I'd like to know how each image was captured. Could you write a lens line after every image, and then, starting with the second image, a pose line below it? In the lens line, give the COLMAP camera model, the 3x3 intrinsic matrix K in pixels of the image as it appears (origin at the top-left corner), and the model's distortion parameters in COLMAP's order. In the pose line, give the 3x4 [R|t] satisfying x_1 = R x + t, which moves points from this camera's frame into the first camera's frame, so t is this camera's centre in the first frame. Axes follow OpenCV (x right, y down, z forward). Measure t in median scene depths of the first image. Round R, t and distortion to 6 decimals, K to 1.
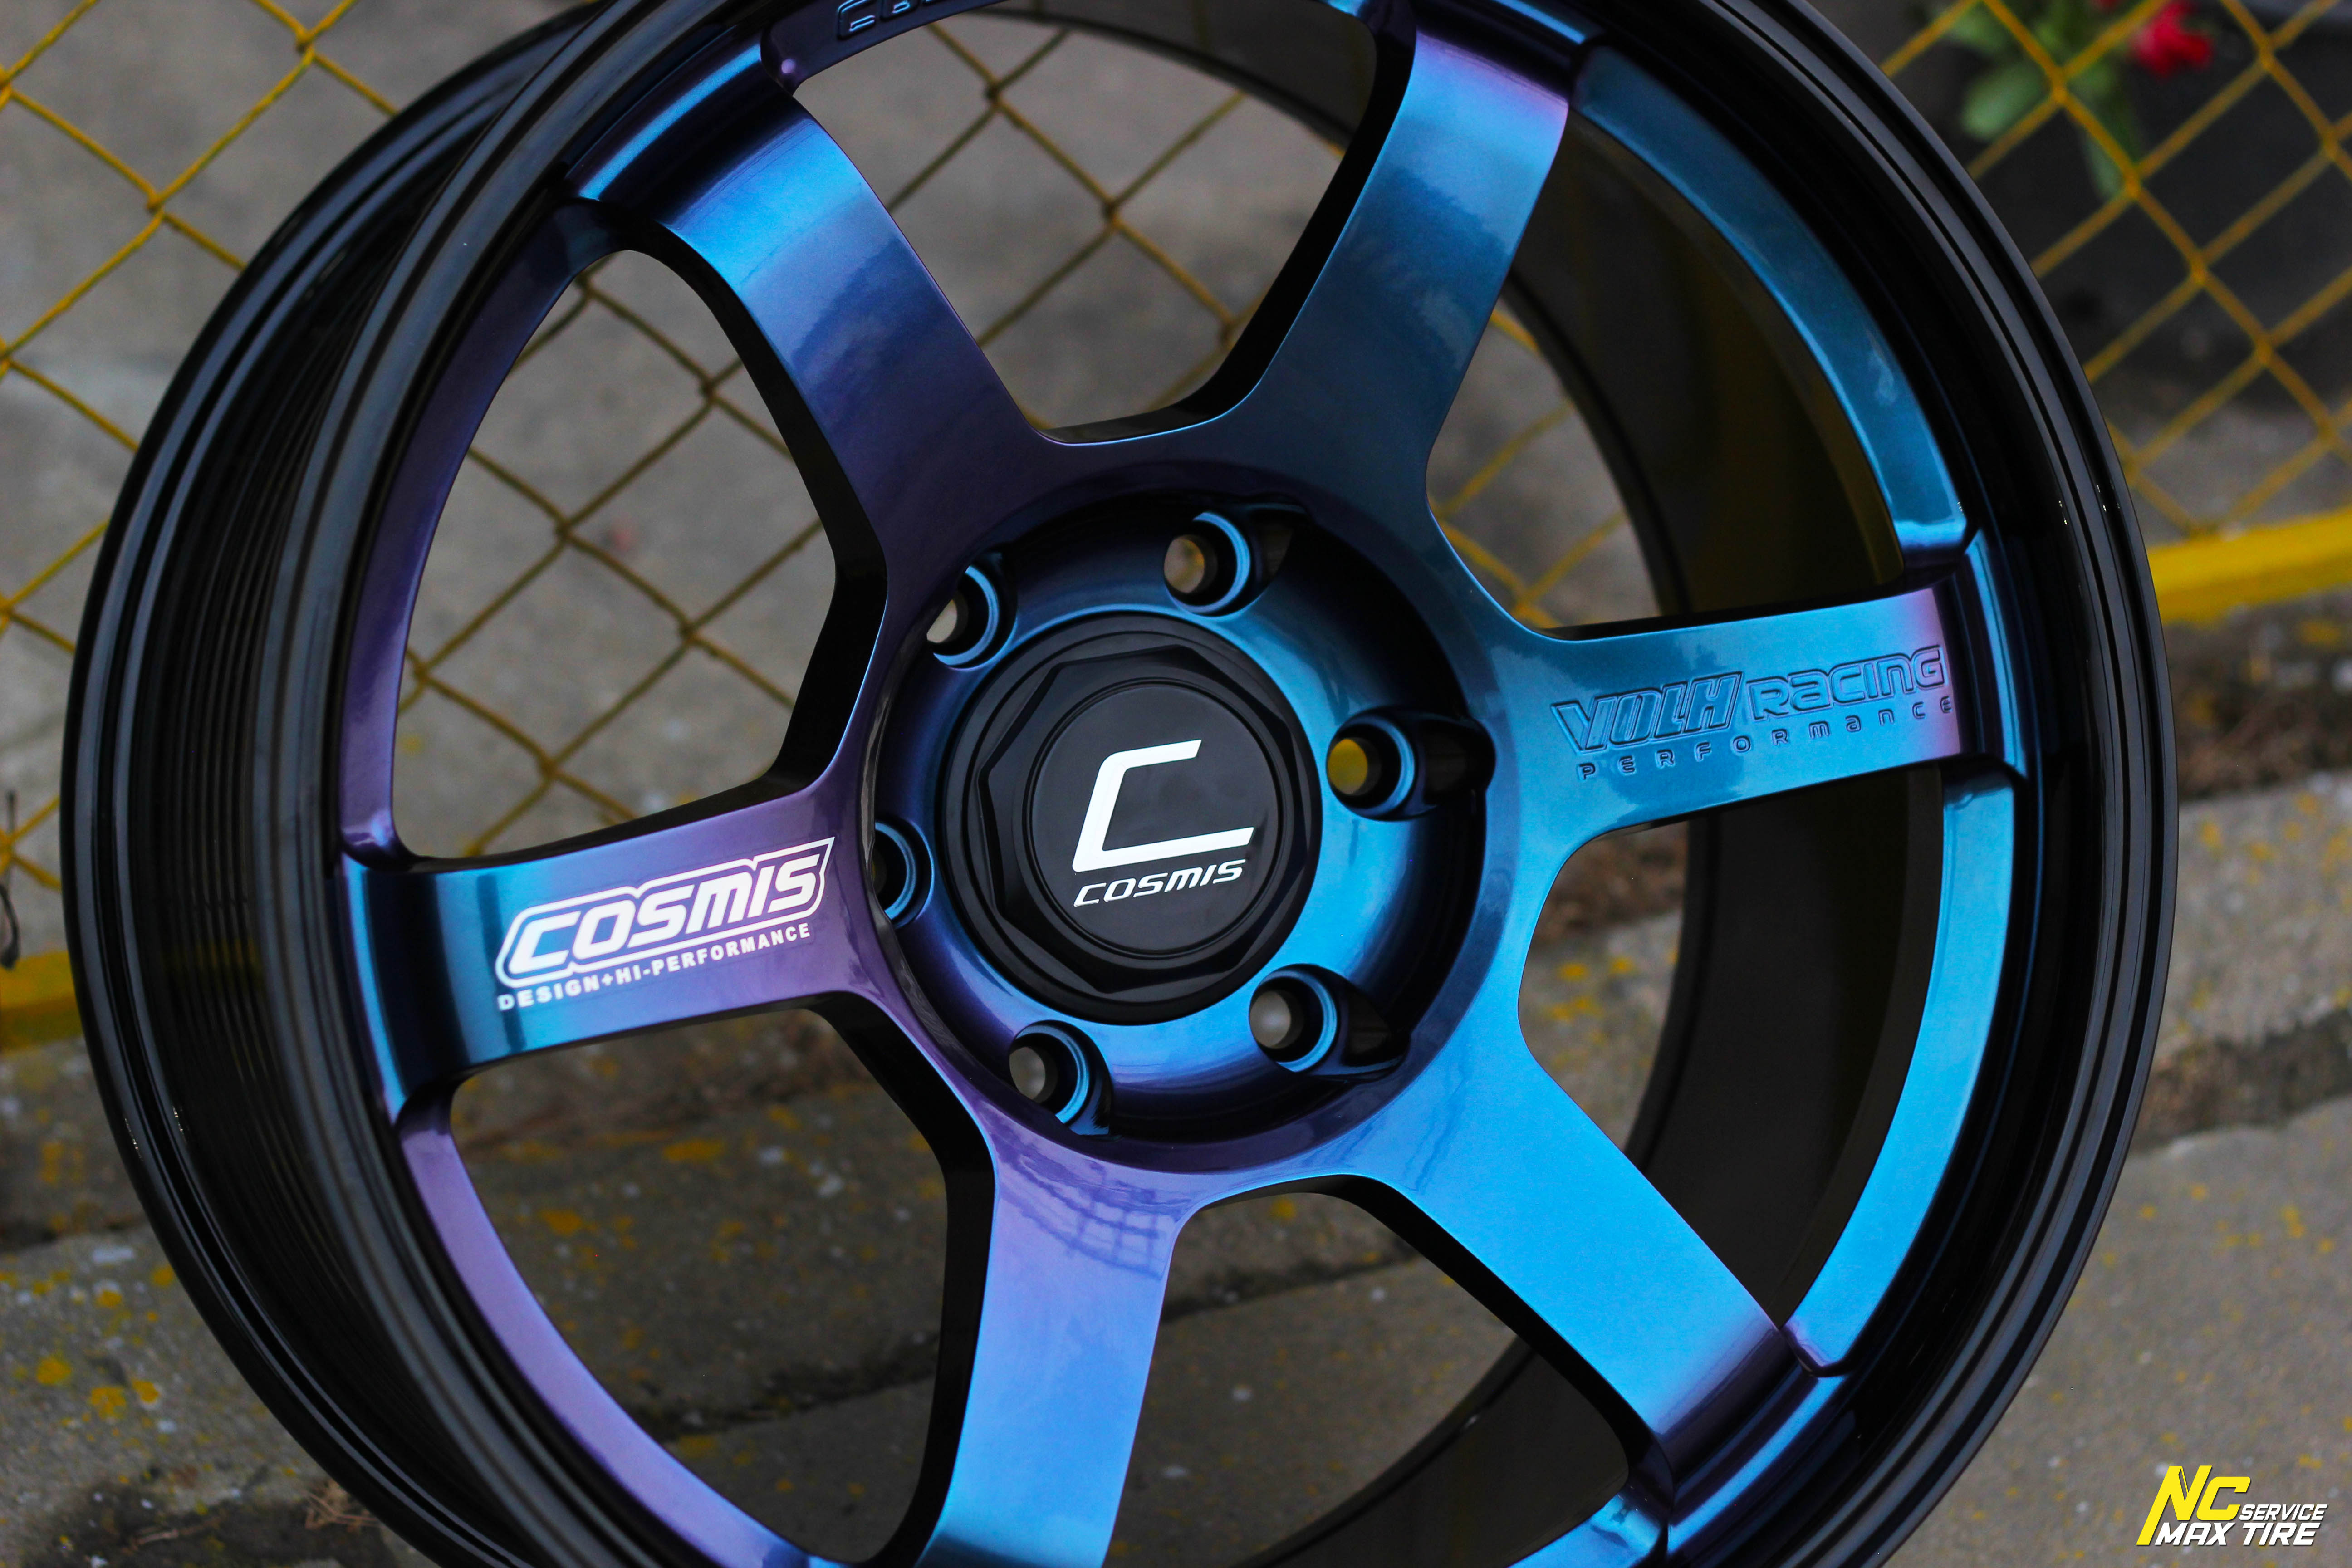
lens RADIAL K [[5705.7, 0, 1194.0], [0, 5705.7, 773.8], [0, 0, 1]] dist [-0.098548, 0.000000]
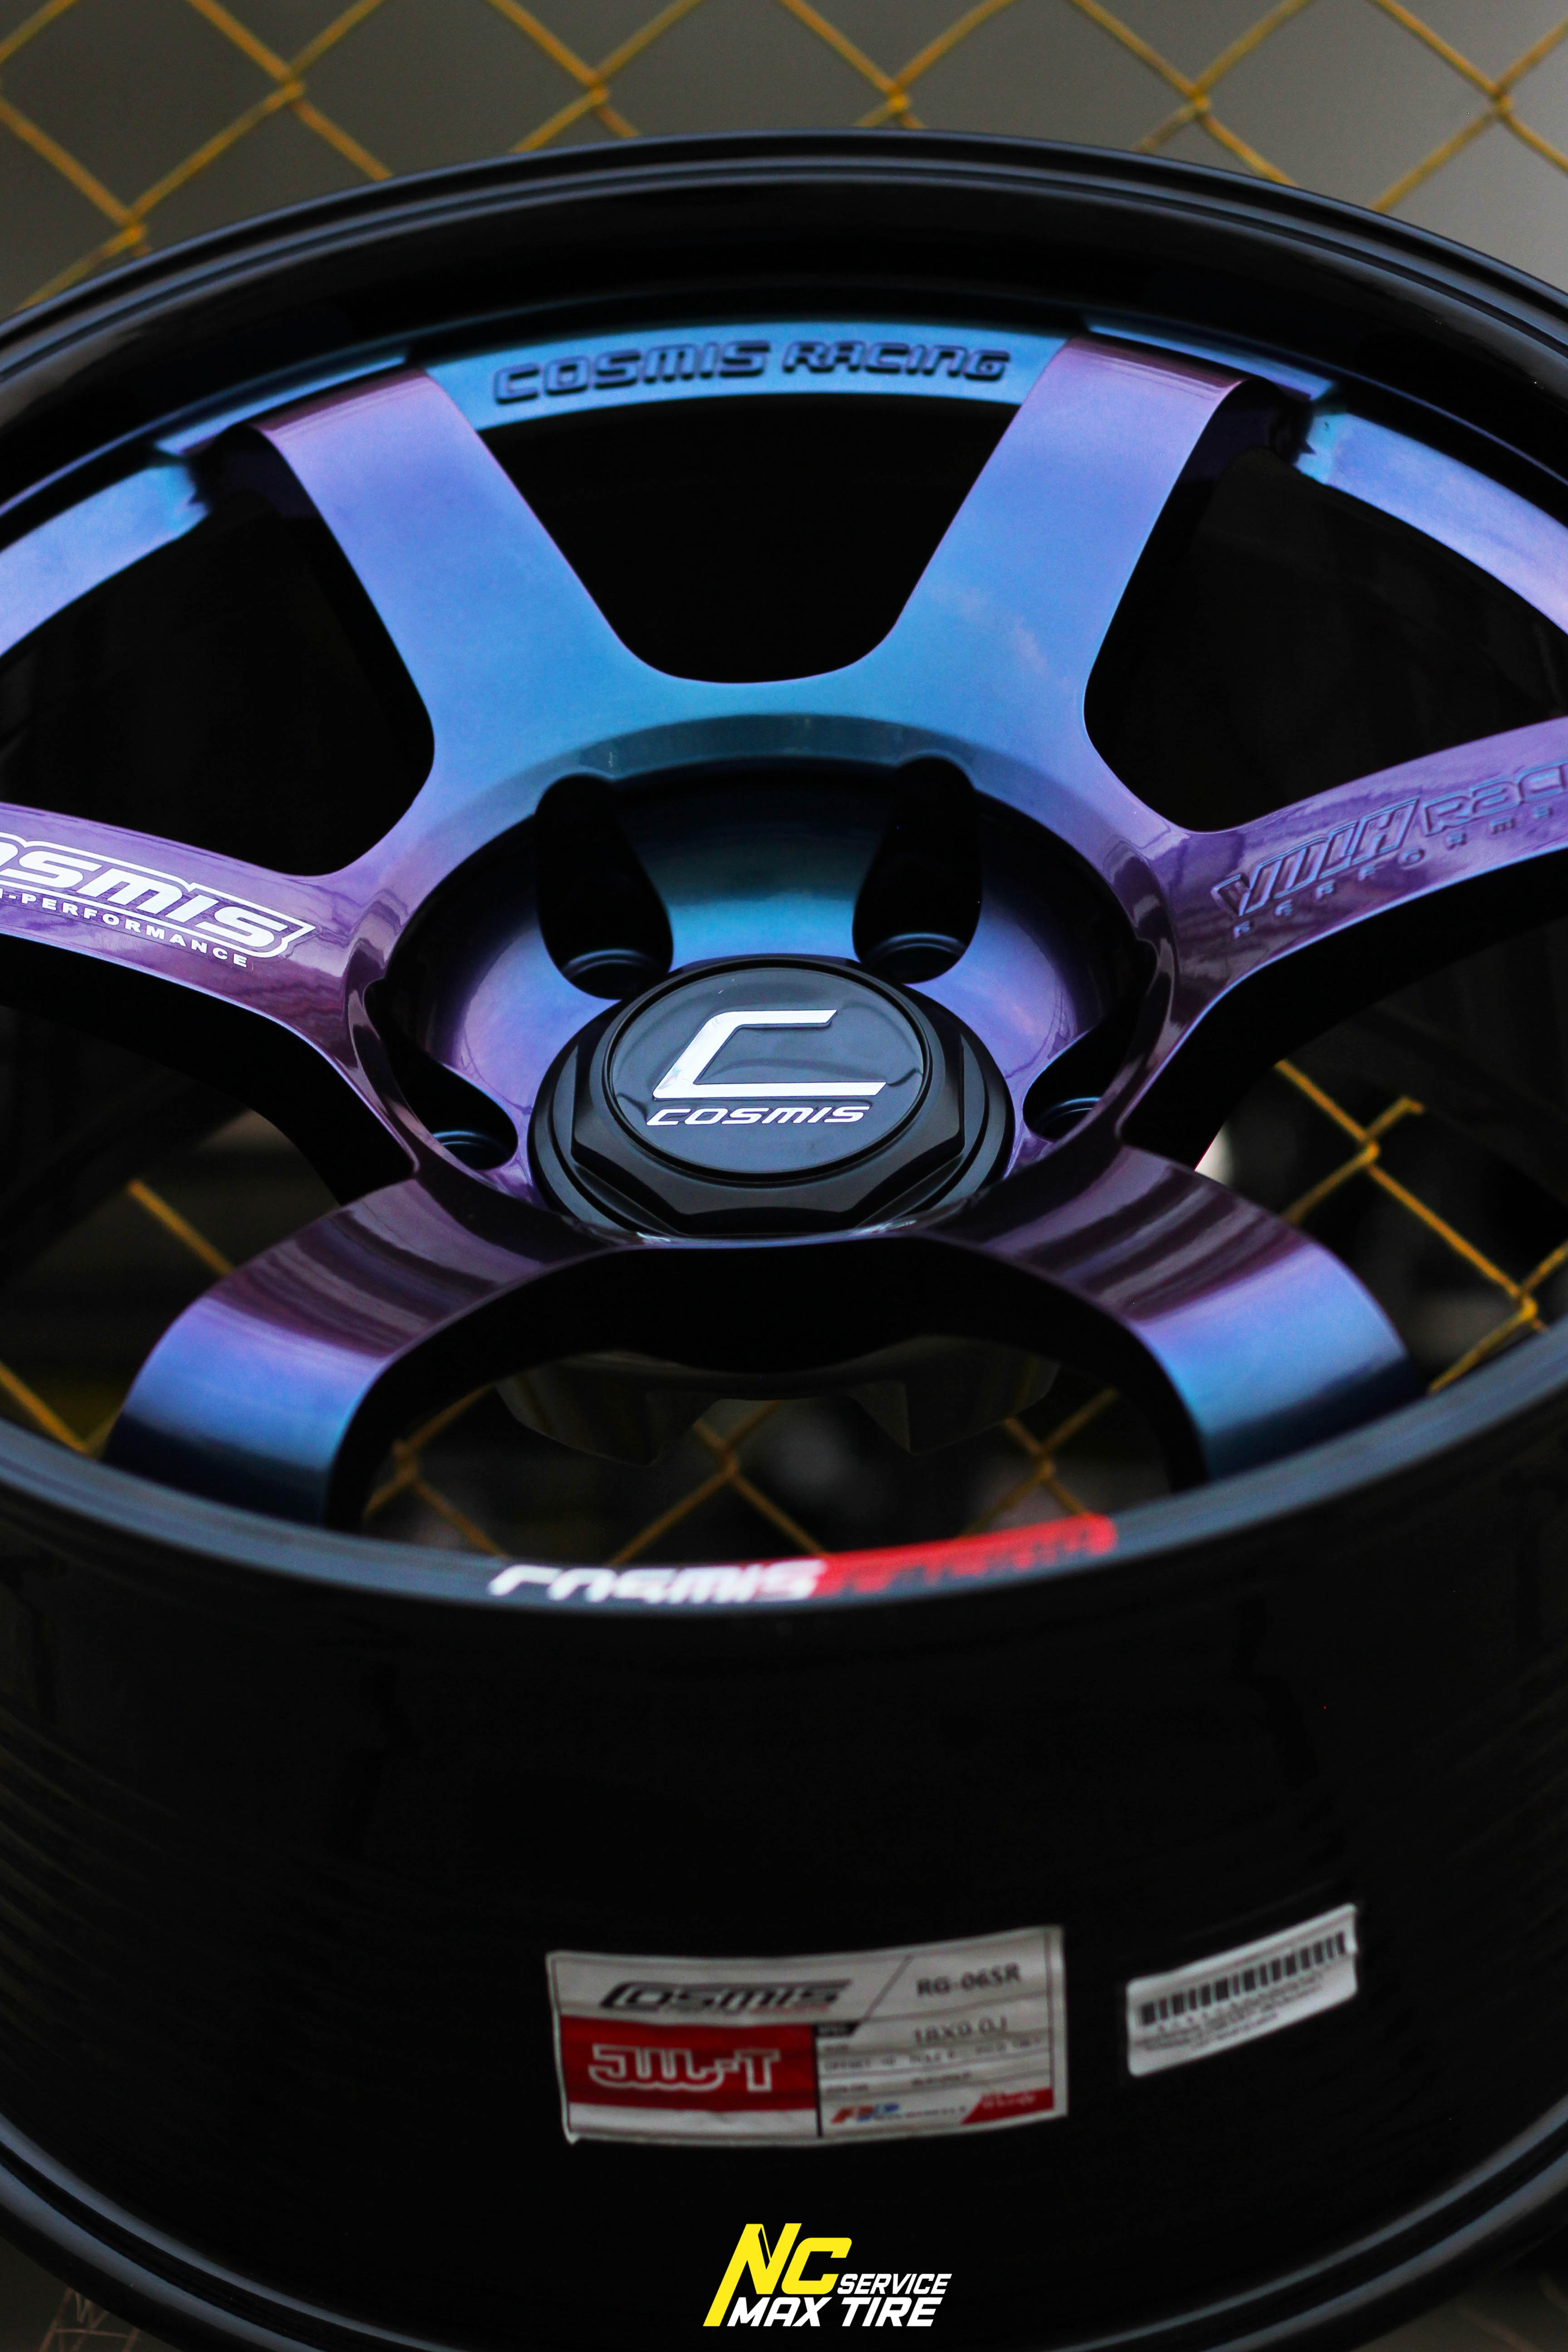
lens RADIAL K [[6118.9, 0, 830.0], [0, 6118.9, 1164.4], [0, 0, 1]] dist [-0.077004, 0.000000]
pose [[0.904089, -0.192675, -0.381444, 0.369895], [-0.162578, 0.670398, -0.723971, 0.720928], [0.395210, 0.716549, 0.574775, 0.518006]]
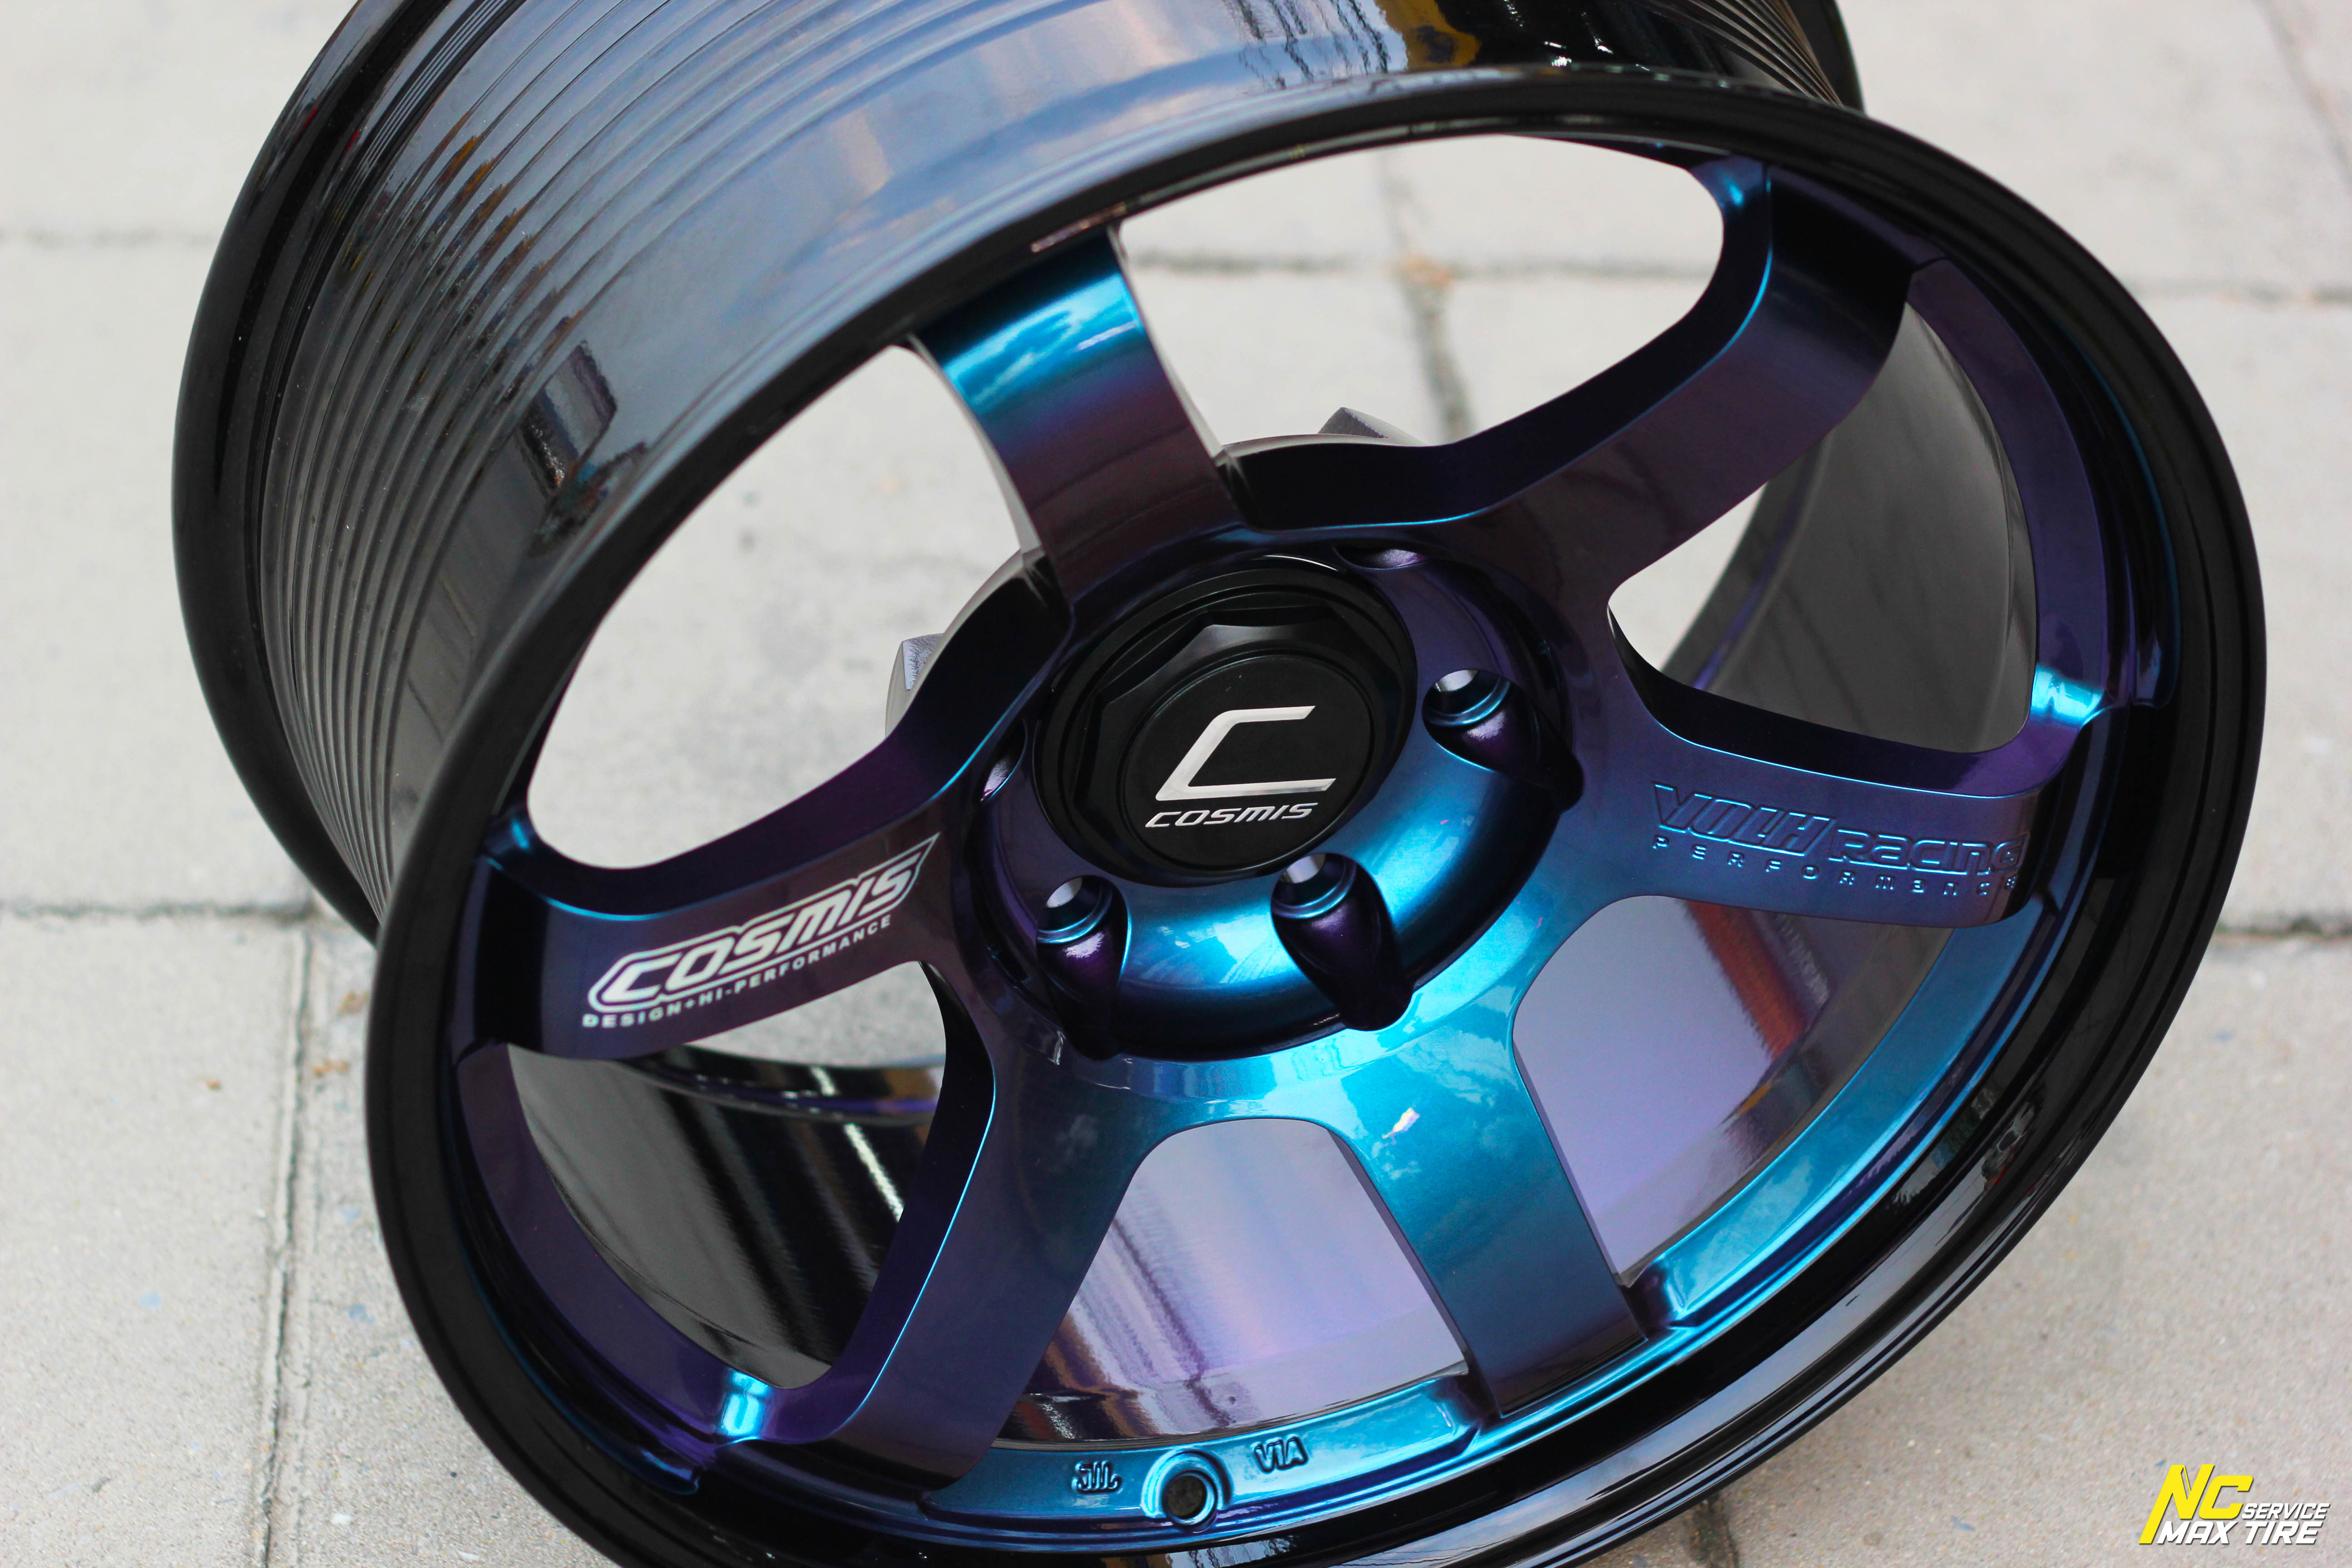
lens RADIAL K [[5705.7, 0, 1177.7], [0, 5705.7, 793.4], [0, 0, 1]] dist [-0.098548, 0.000000]
pose [[0.948456, 0.282075, 0.144446, -0.174604], [-0.315116, 0.791029, 0.524381, -0.550899], [0.033654, -0.542870, 0.839142, 0.149472]]
